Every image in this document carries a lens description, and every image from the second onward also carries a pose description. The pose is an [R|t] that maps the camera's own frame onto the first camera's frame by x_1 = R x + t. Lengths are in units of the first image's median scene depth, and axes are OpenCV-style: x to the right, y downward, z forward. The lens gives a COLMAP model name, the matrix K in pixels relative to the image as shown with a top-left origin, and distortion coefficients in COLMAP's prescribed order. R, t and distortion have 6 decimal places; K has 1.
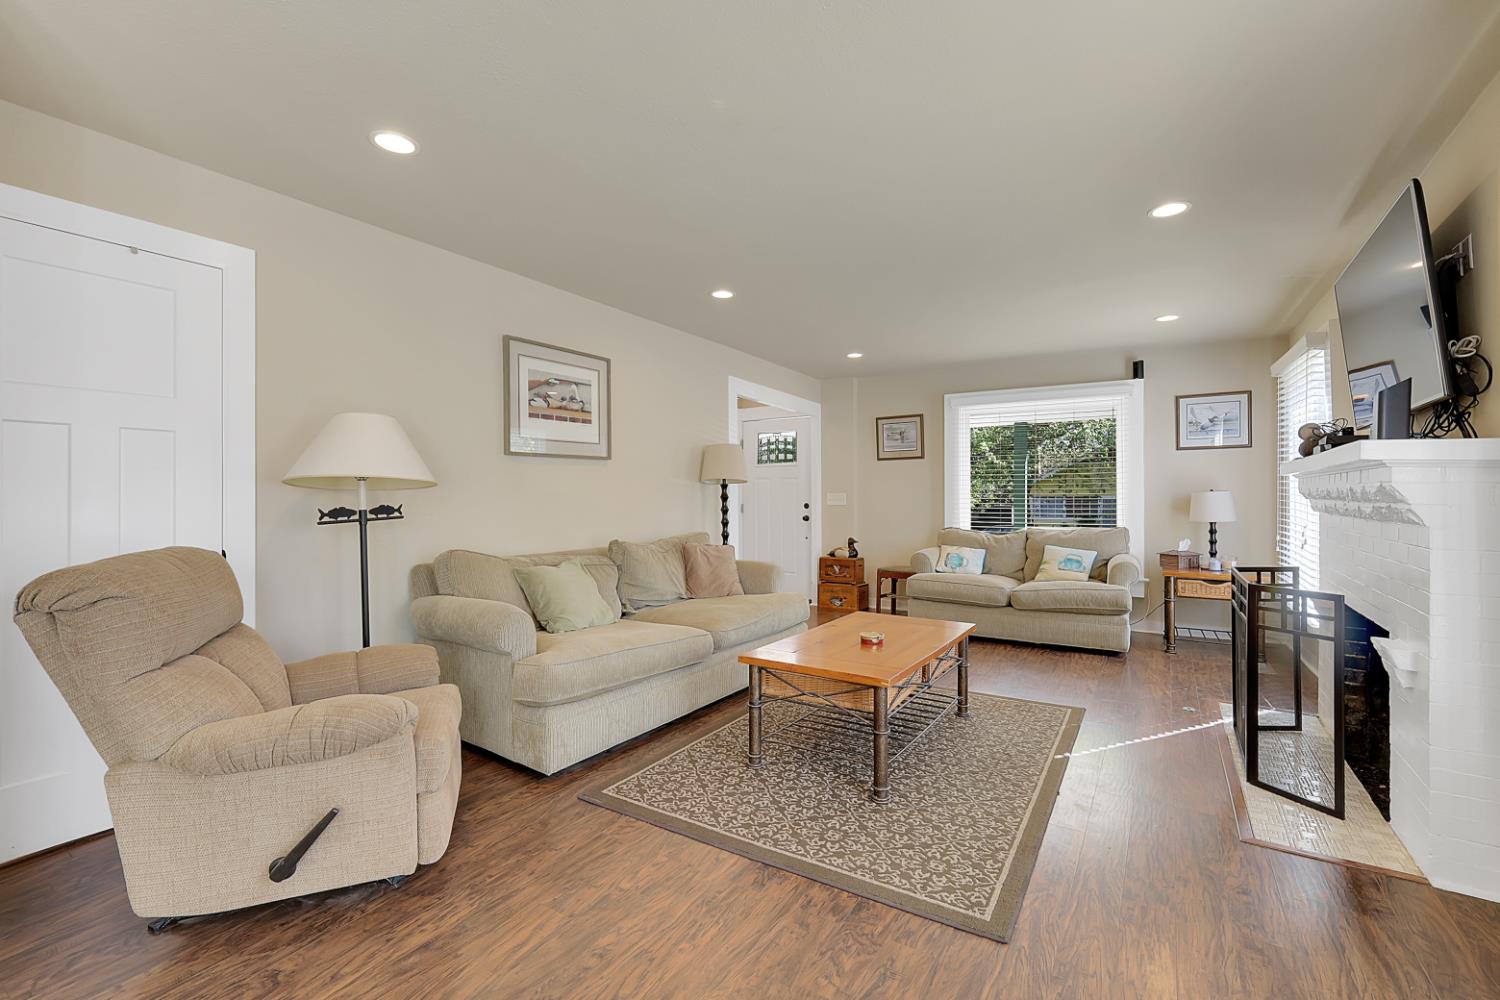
lens RADIAL K [[644.6, 0, 754.9], [0, 644.6, 493.8], [0, 0, 1]] dist [-0.000810, 0.000246]
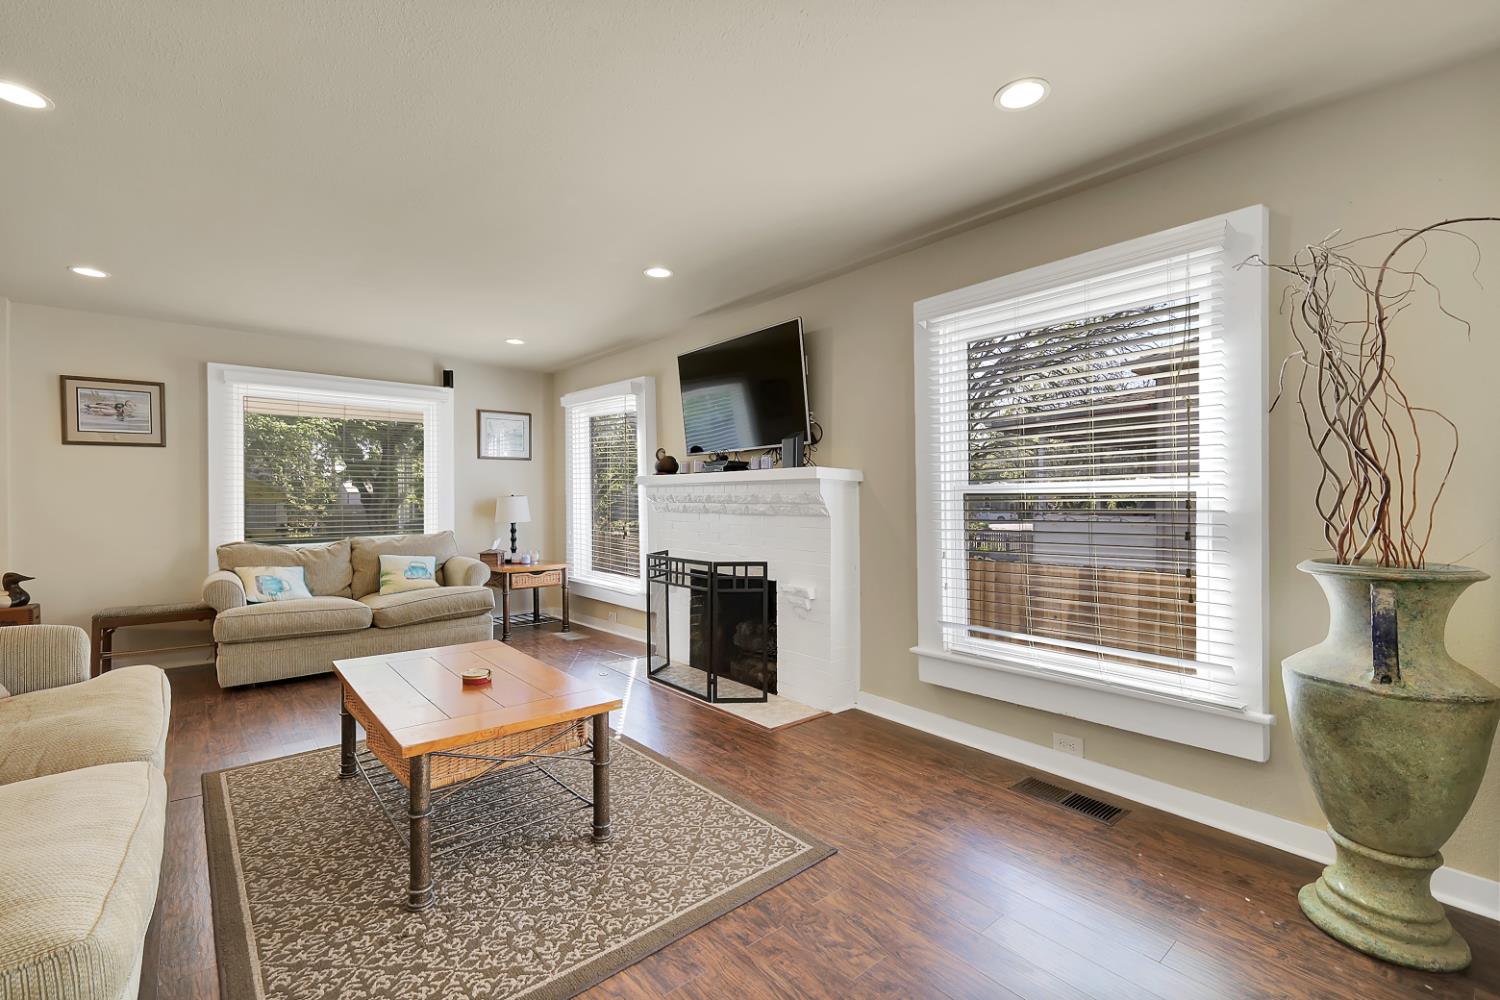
lens RADIAL K [[644.6, 0, 754.9], [0, 644.6, 493.8], [0, 0, 1]] dist [-0.000810, 0.000246]
pose [[0.302673, 0.008007, 0.953061, -0.291866], [-0.000116, 0.999965, -0.008365, 0.001723], [-0.953094, 0.002422, 0.302663, 0.256276]]
